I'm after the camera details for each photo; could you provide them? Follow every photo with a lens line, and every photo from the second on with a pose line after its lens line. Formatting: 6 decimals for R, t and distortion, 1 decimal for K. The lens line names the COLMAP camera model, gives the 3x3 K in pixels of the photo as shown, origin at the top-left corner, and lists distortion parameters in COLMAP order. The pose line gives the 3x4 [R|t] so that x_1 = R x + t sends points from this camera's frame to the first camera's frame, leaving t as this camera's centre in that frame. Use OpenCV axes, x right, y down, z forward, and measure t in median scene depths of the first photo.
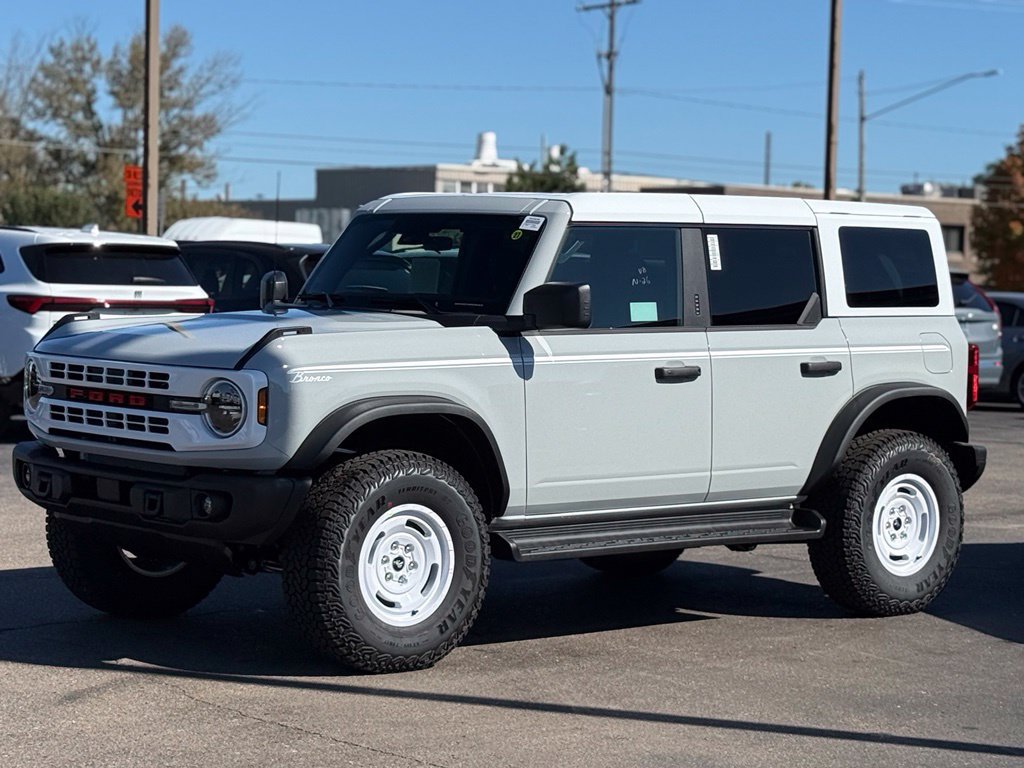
lens RADIAL K [[2368.1, 0, 459.9], [0, 2368.1, 322.4], [0, 0, 1]] dist [0.242520, 0.000000]
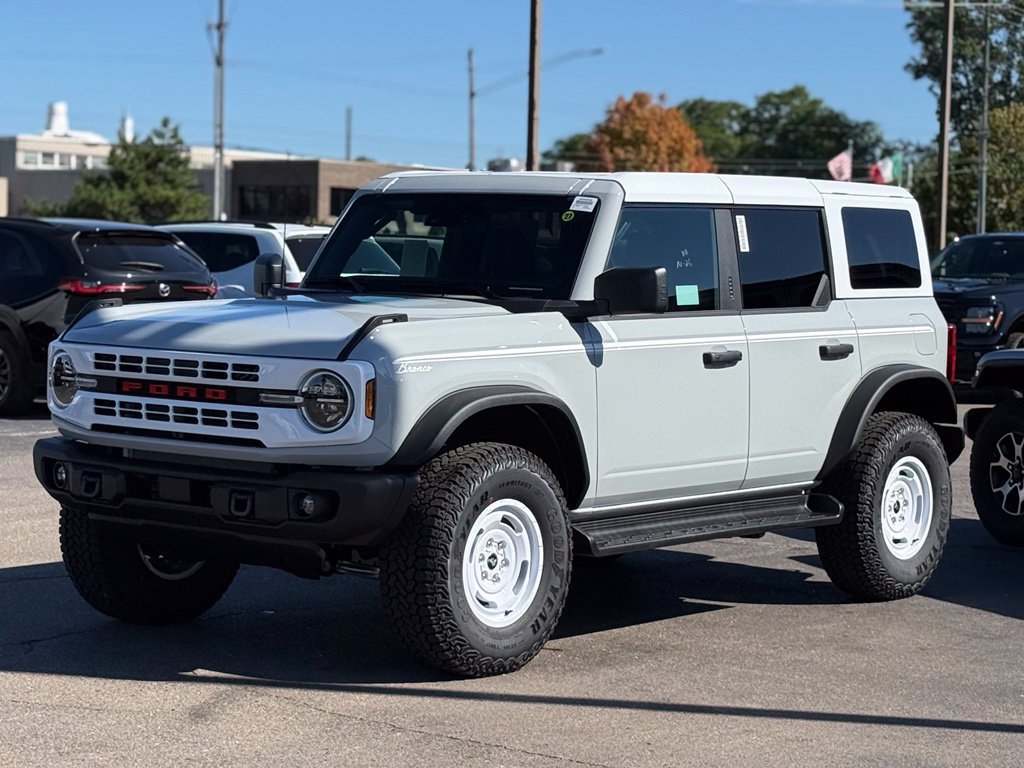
lens RADIAL K [[2389.5, 0, 455.0], [0, 2389.5, 334.6], [0, 0, 1]] dist [0.261828, 0.000000]
pose [[0.985239, -0.007976, 0.170998, -0.194135], [0.005301, 0.999856, 0.016097, -0.004873], [-0.171102, -0.014953, 0.985140, 0.052901]]
